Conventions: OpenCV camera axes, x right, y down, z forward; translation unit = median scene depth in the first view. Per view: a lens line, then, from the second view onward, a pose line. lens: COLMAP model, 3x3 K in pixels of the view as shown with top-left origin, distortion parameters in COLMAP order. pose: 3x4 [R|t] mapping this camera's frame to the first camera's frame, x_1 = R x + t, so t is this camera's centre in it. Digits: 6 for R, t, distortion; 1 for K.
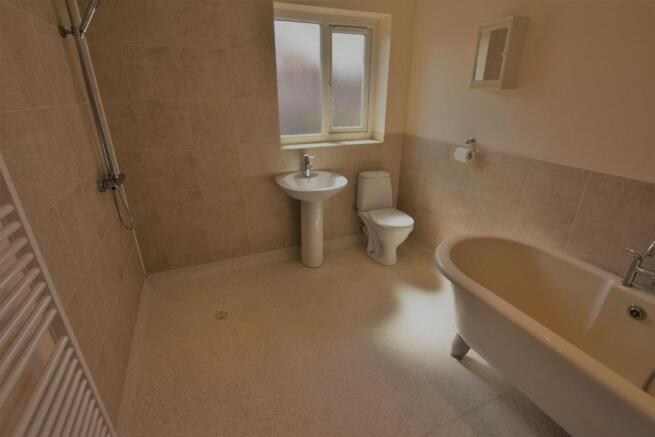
lens RADIAL K [[313.3, 0, 327.5], [0, 313.3, 218.5], [0, 0, 1]] dist [-0.011692, 0.000205]
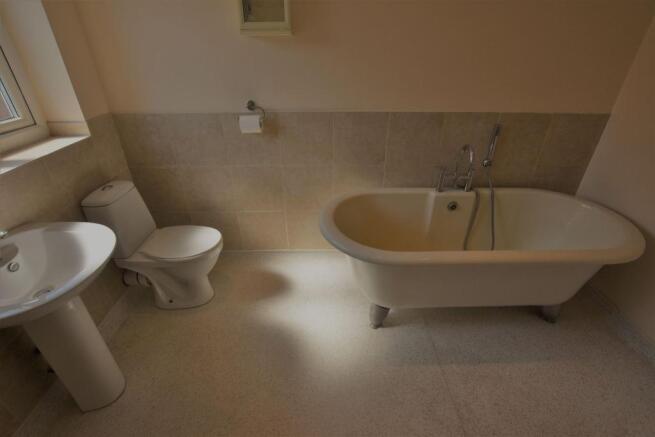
lens RADIAL K [[313.3, 0, 327.5], [0, 313.3, 218.5], [0, 0, 1]] dist [-0.011692, 0.000205]
pose [[0.390509, -0.464634, 0.794744, -0.231750], [0.350568, 0.873300, 0.338303, -0.203908], [-0.851237, 0.146501, 0.503918, 0.495594]]
